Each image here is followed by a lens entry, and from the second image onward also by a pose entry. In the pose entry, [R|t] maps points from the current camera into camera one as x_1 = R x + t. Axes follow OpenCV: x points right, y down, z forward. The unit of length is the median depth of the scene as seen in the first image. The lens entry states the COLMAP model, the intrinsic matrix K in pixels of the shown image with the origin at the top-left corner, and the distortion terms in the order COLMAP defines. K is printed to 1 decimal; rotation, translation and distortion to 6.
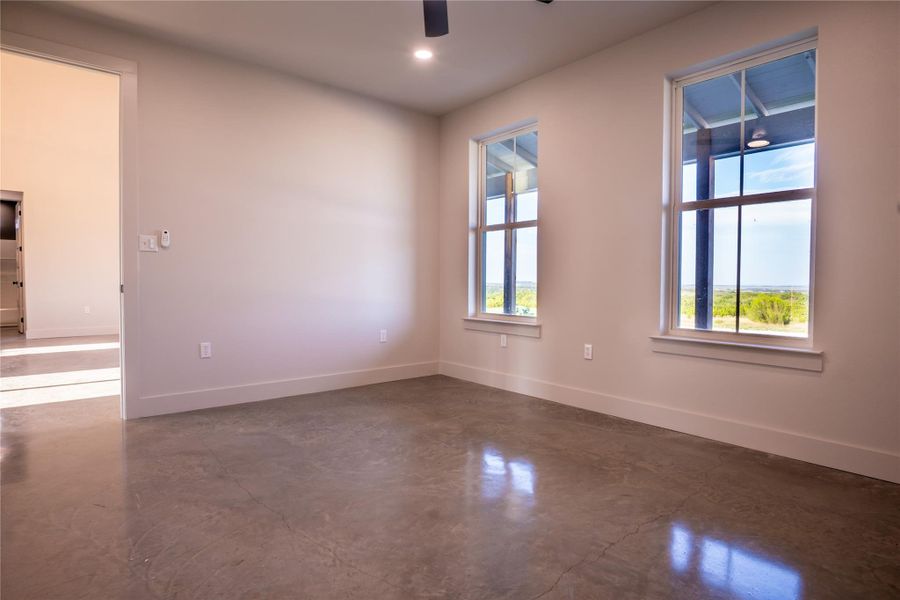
lens RADIAL K [[487.6, 0, 448.6], [0, 487.6, 296.7], [0, 0, 1]] dist [-0.048300, 0.017301]
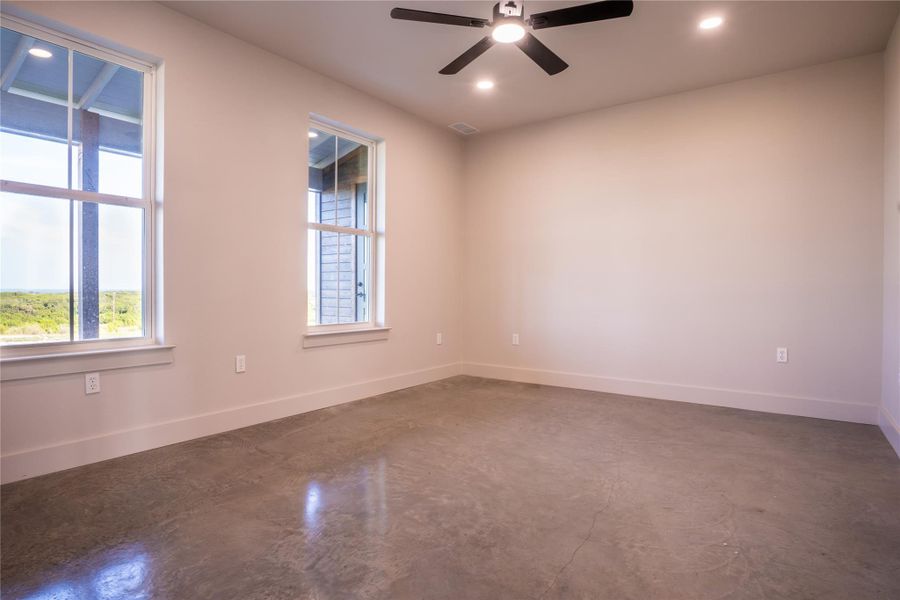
lens RADIAL K [[487.6, 0, 448.6], [0, 487.6, 296.7], [0, 0, 1]] dist [-0.048300, 0.017301]
pose [[-0.255315, -0.021822, 0.966612, -0.871507], [0.021910, 0.999358, 0.028348, -0.038371], [-0.966610, 0.028416, -0.254673, 1.075267]]
